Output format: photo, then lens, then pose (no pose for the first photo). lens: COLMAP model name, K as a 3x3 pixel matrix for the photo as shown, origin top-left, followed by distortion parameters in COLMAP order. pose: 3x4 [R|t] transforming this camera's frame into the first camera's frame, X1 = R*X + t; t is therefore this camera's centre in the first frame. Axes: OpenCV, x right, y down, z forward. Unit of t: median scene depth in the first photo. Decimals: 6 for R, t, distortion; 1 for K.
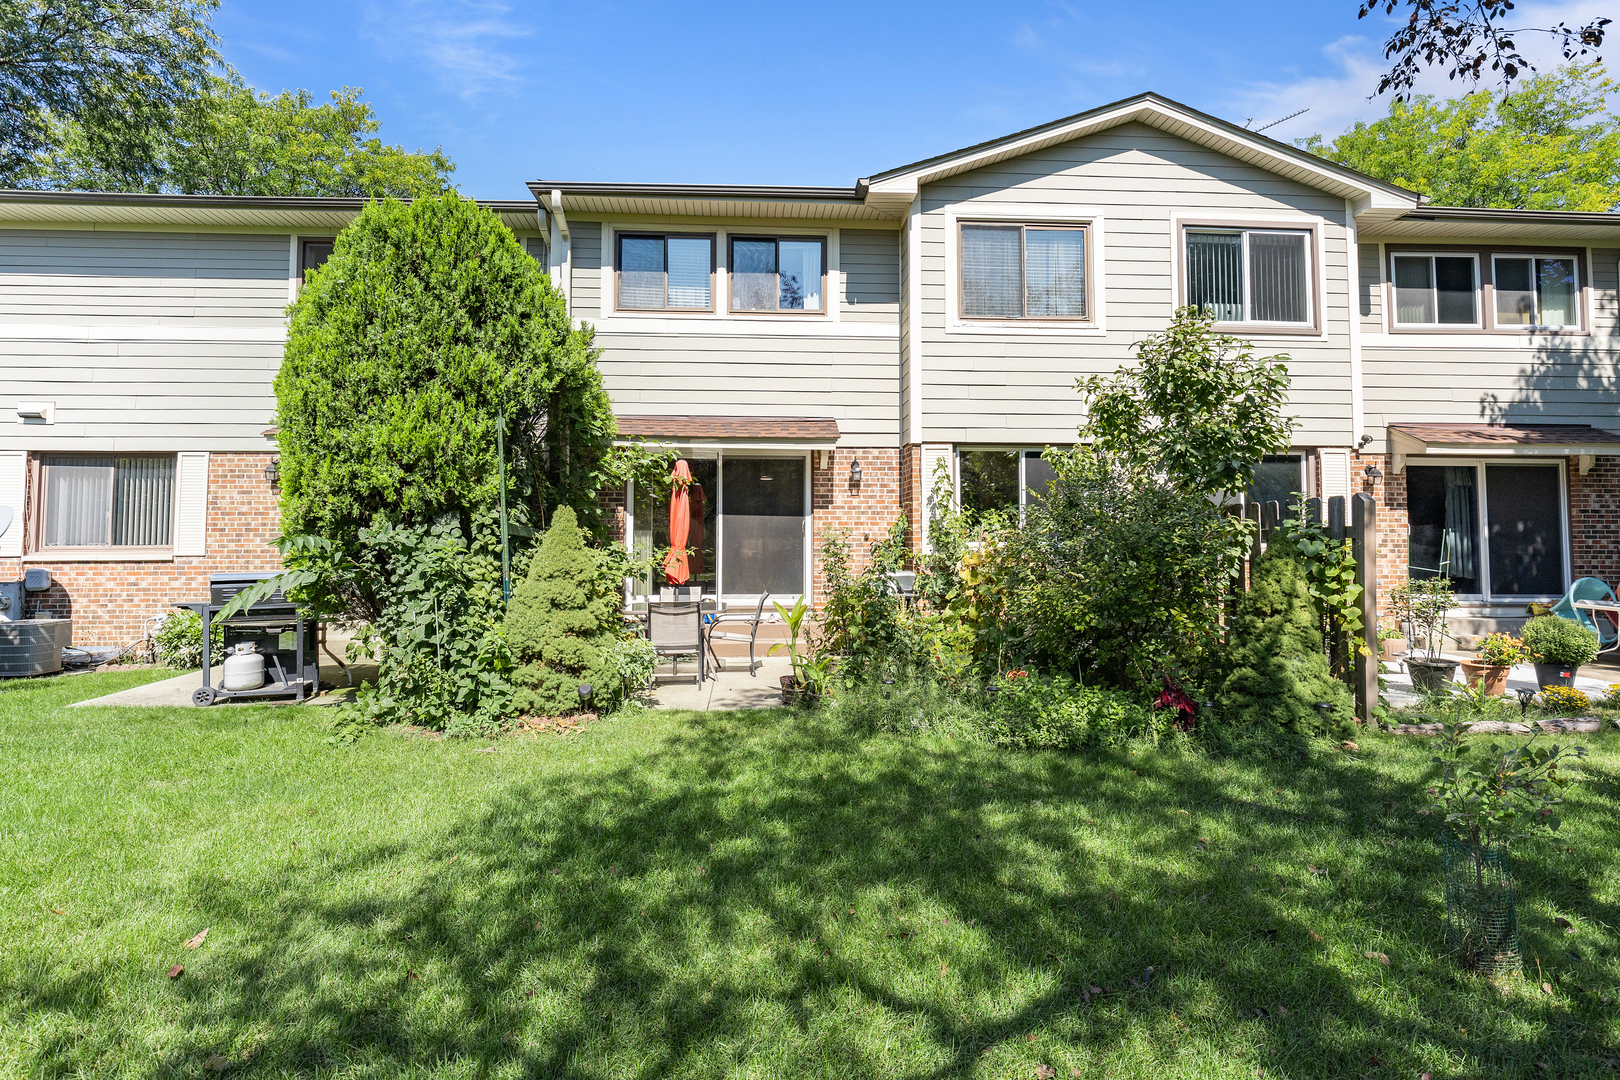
lens RADIAL K [[868.0, 0, 785.2], [0, 868.0, 503.2], [0, 0, 1]] dist [0.000800, 0.004585]
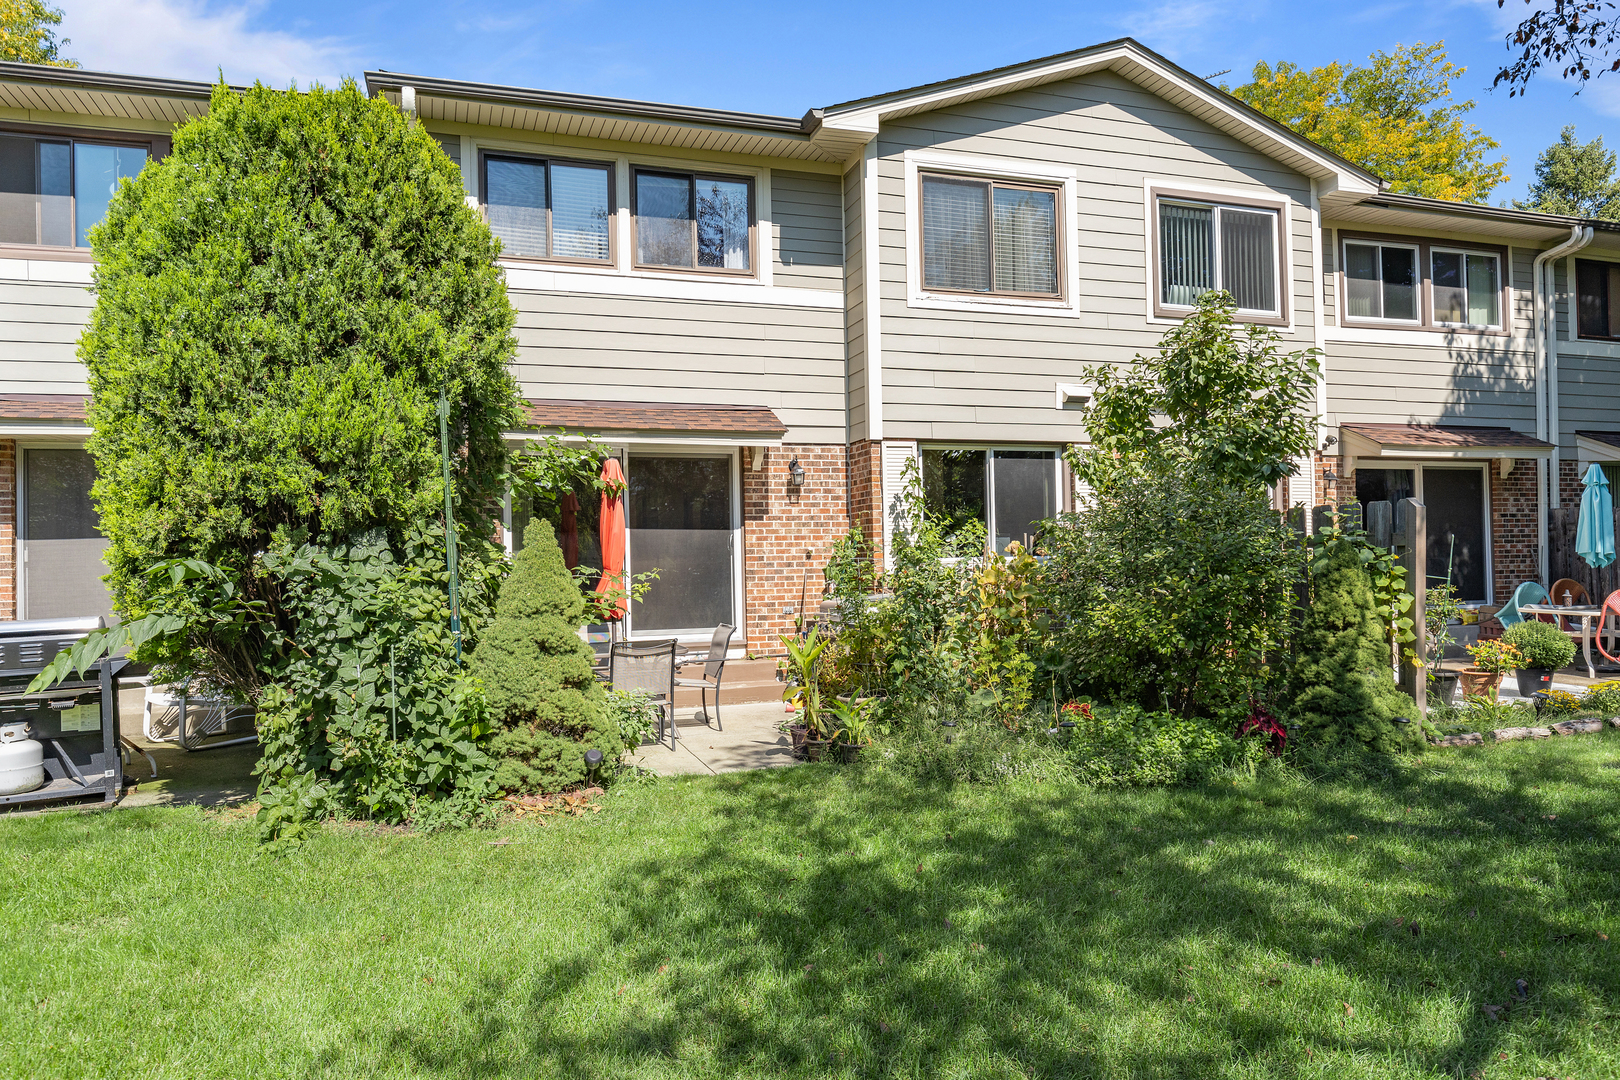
lens RADIAL K [[1100.8, 0, 808.5], [0, 1100.8, 544.3], [0, 0, 1]] dist [0.007351, -0.006133]
pose [[0.963906, -0.014798, 0.265830, -0.280249], [0.007058, 0.999524, 0.030049, -0.001940], [-0.266148, -0.027088, 0.963552, 0.008070]]
